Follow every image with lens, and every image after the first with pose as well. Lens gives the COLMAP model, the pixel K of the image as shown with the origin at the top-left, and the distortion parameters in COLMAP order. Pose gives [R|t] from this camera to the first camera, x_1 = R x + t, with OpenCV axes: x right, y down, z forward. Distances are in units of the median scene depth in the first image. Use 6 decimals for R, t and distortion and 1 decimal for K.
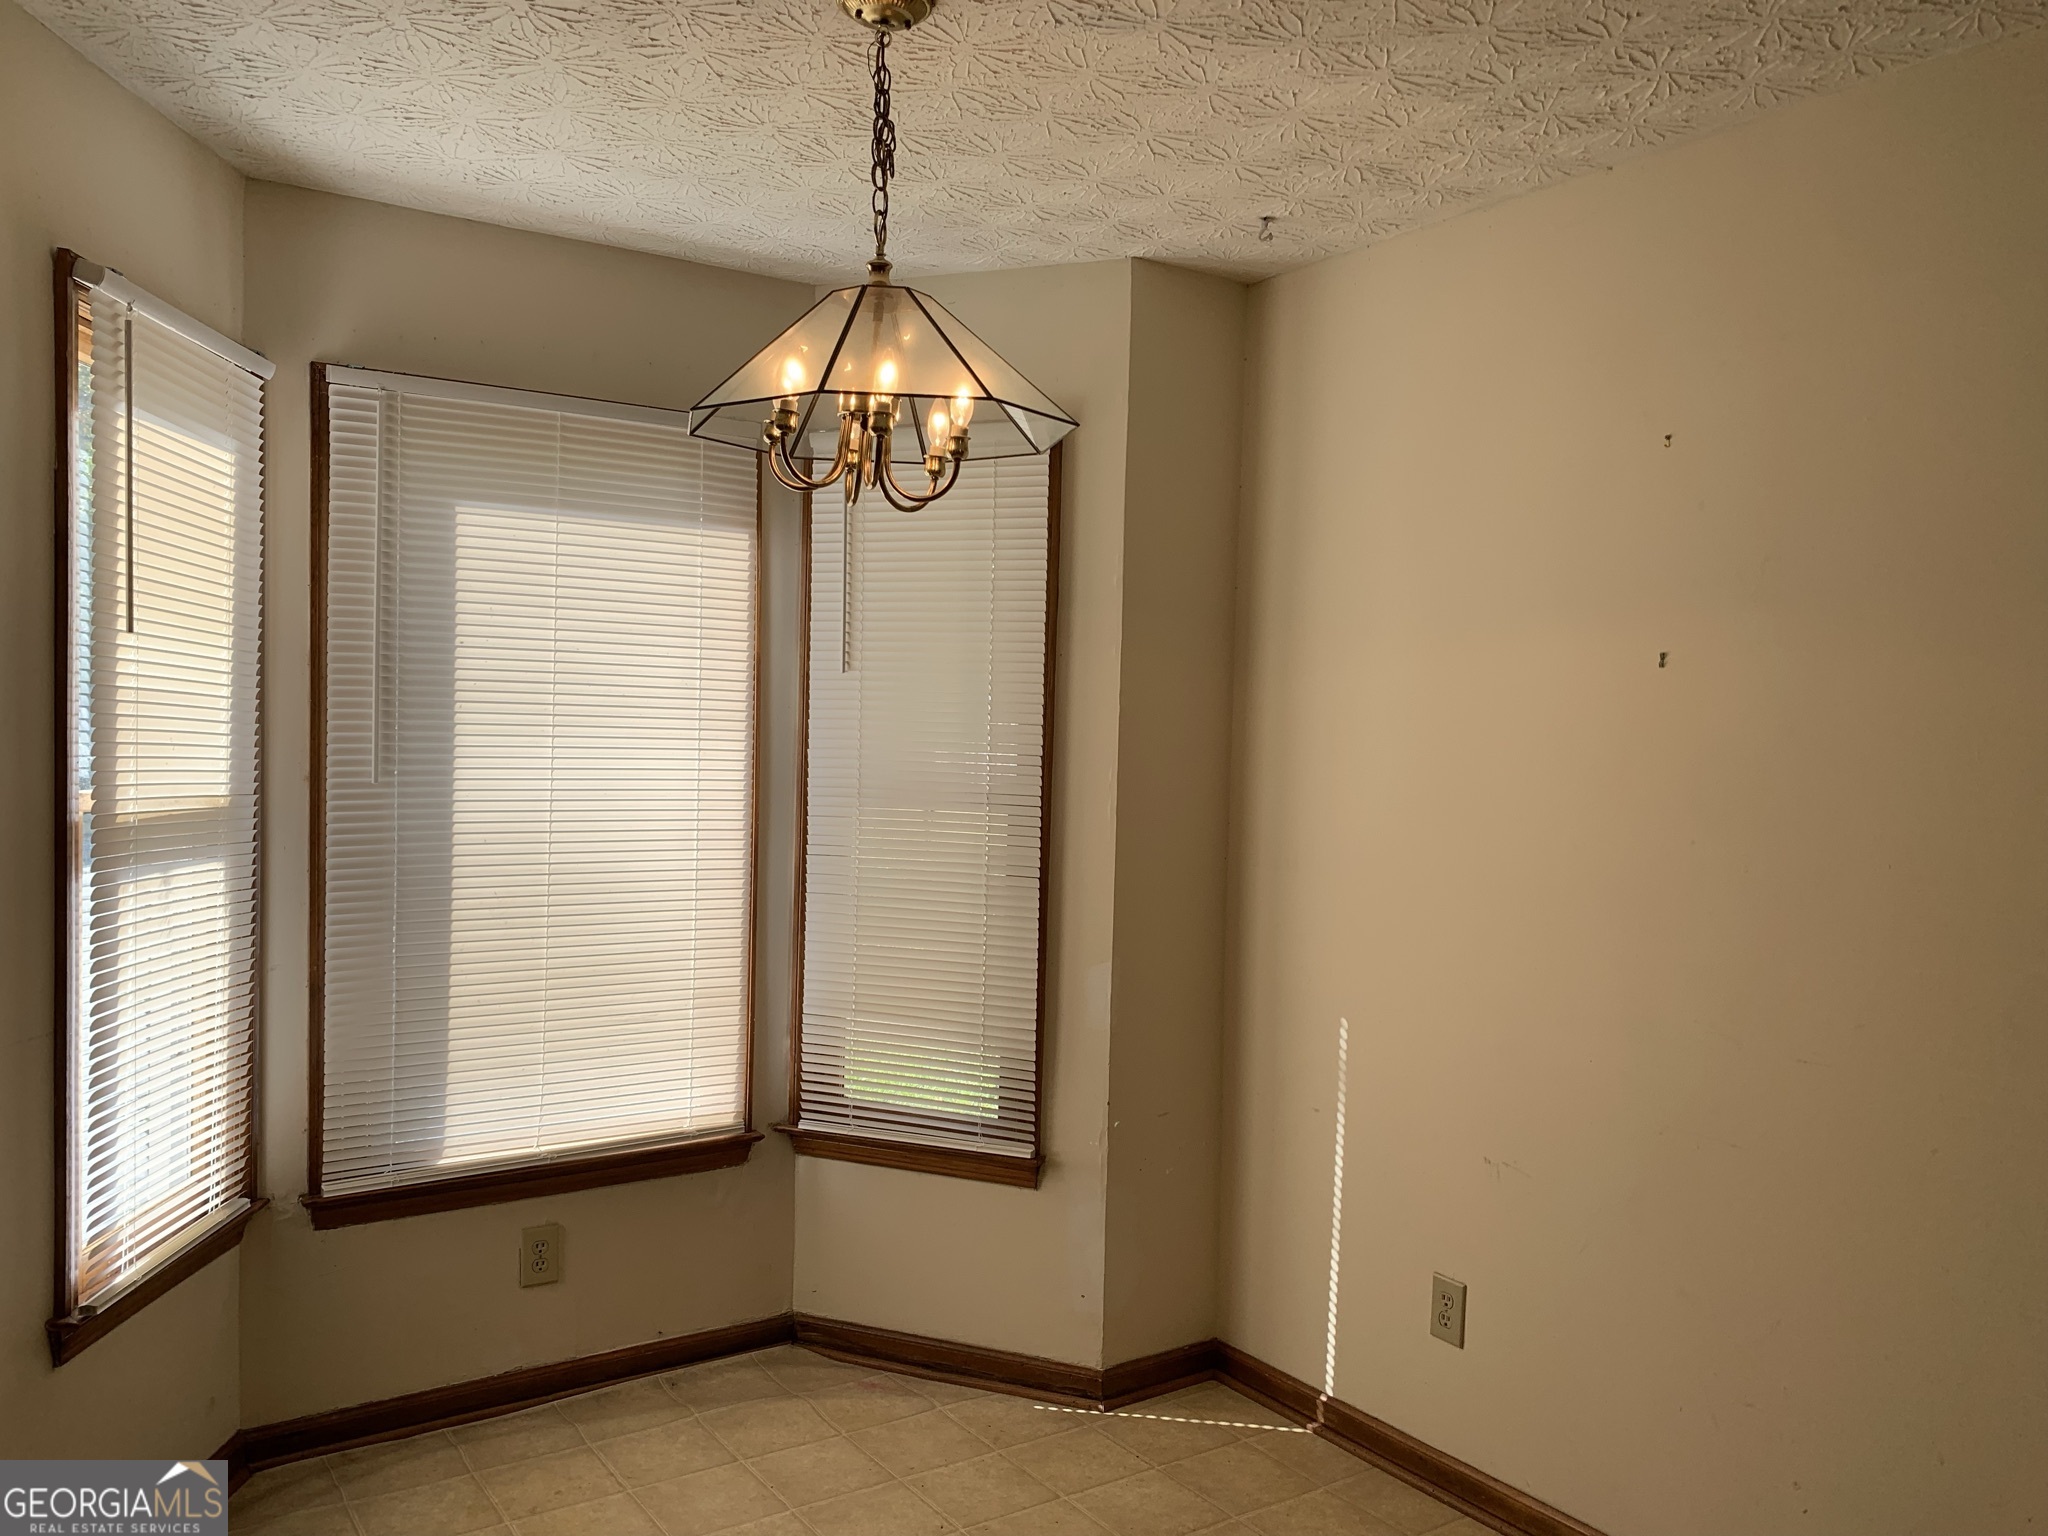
lens RADIAL K [[1539.4, 0, 1024.0], [0, 1539.4, 768.0], [0, 0, 1]] dist [0.047981, -0.111036]
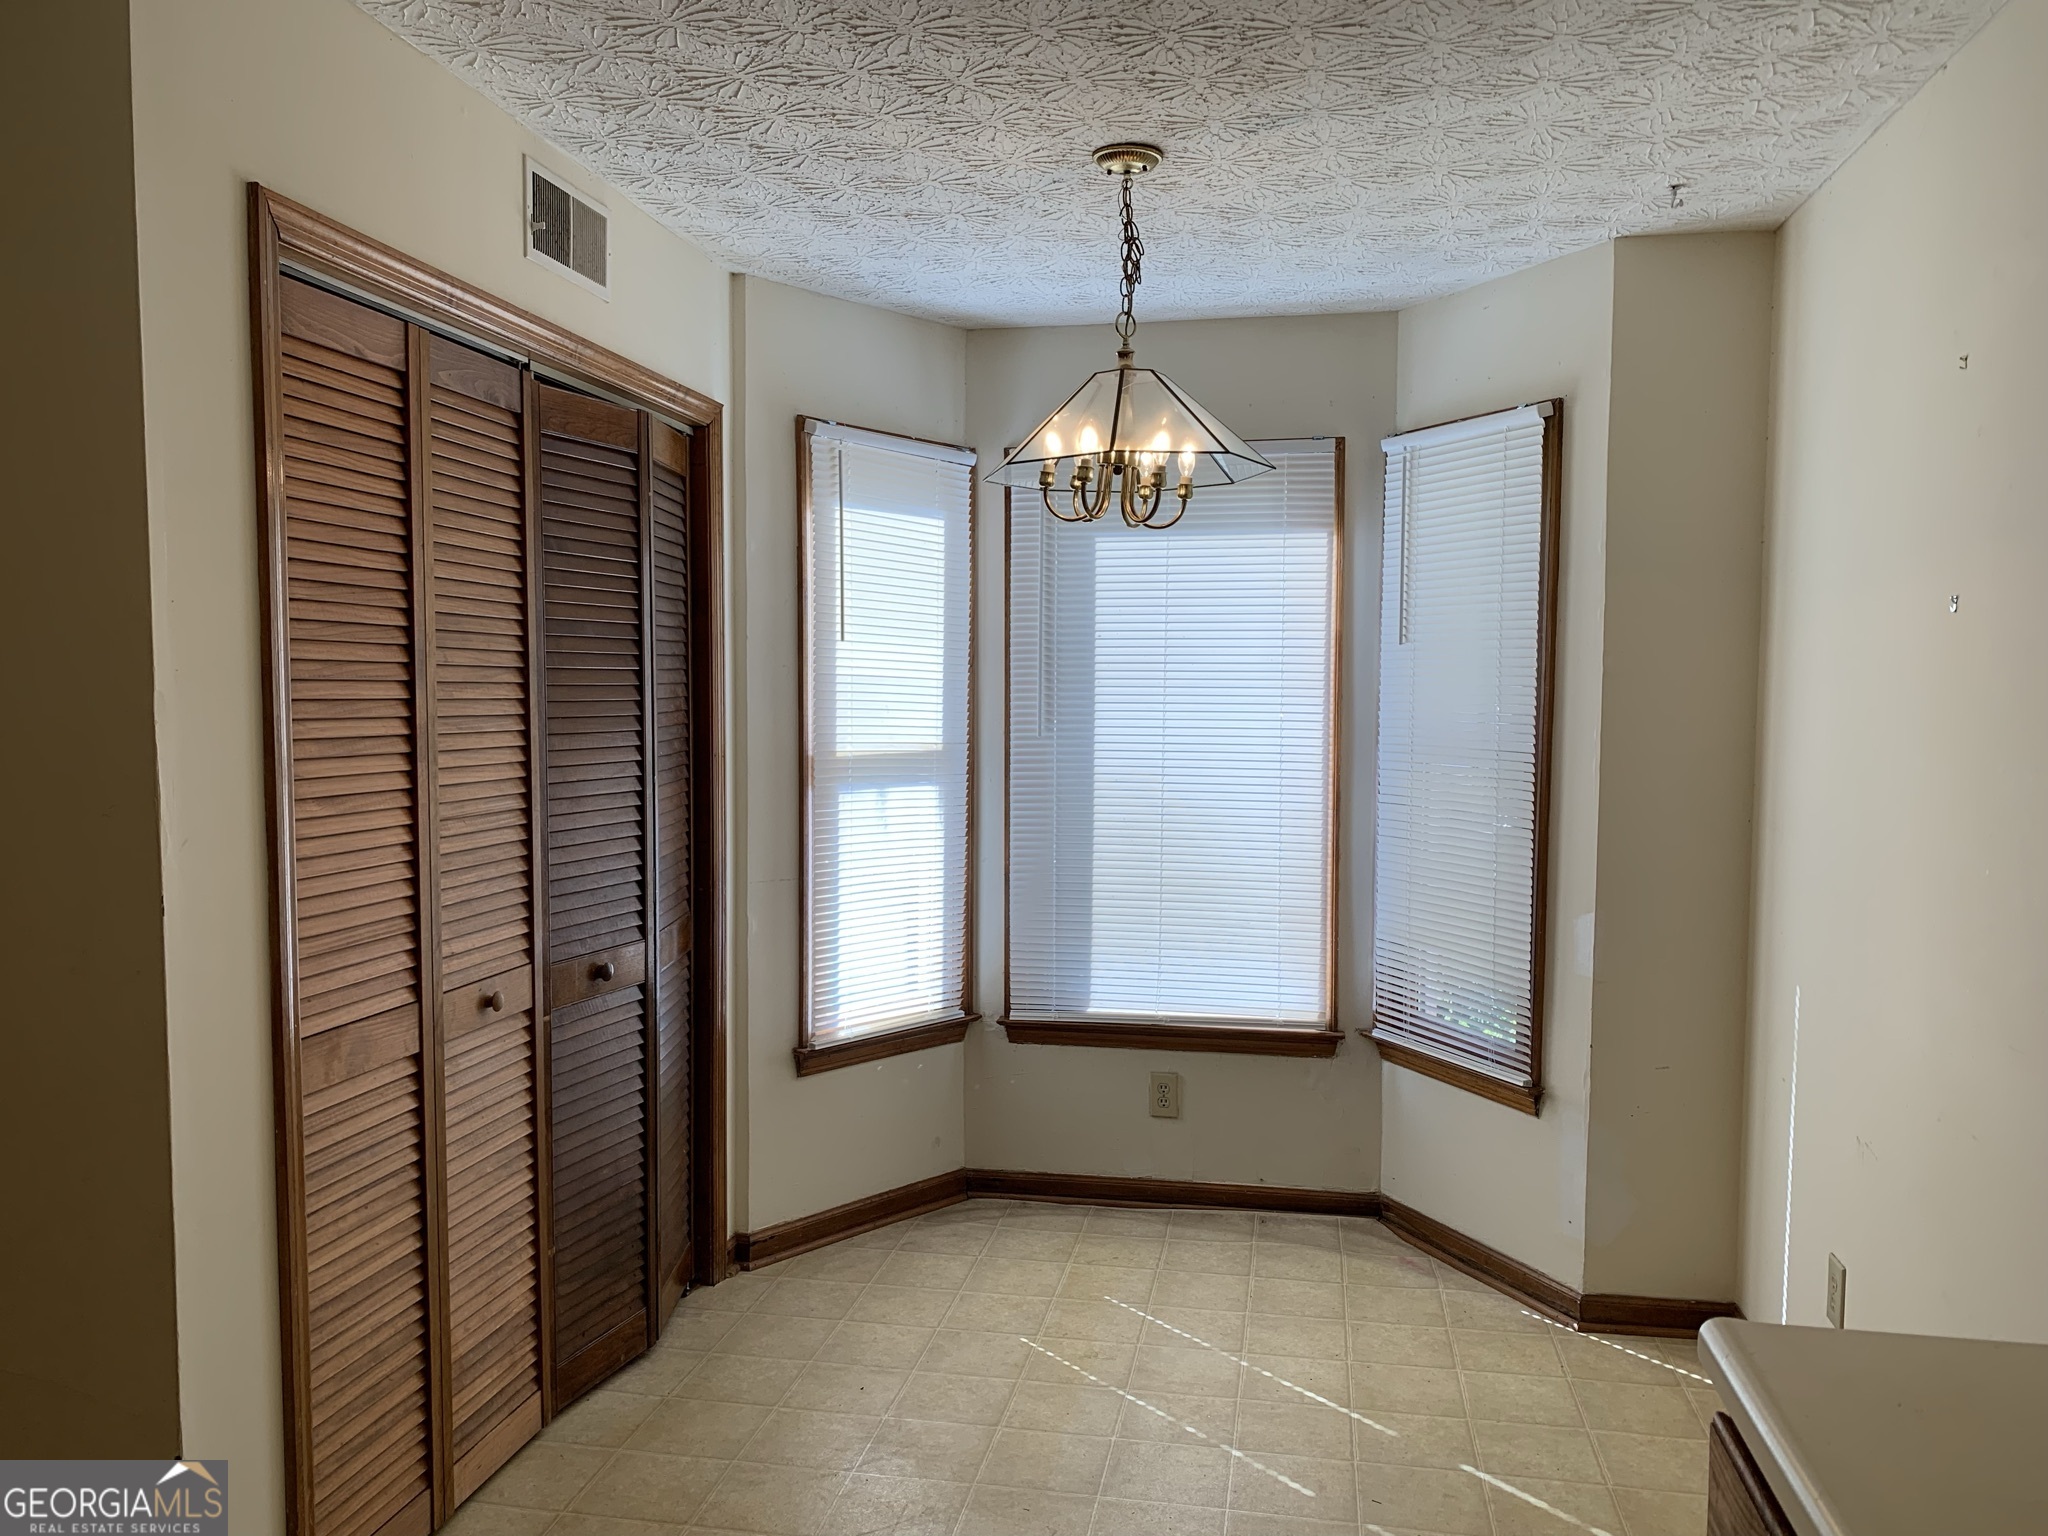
lens RADIAL K [[1583.6, 0, 1036.0], [0, 1583.6, 757.0], [0, 0, 1]] dist [0.013440, -0.003535]
pose [[0.709305, 0.012840, -0.704785, 0.560567], [-0.007793, 0.999916, 0.010375, 0.012350], [0.704859, -0.001867, 0.709345, -0.038257]]
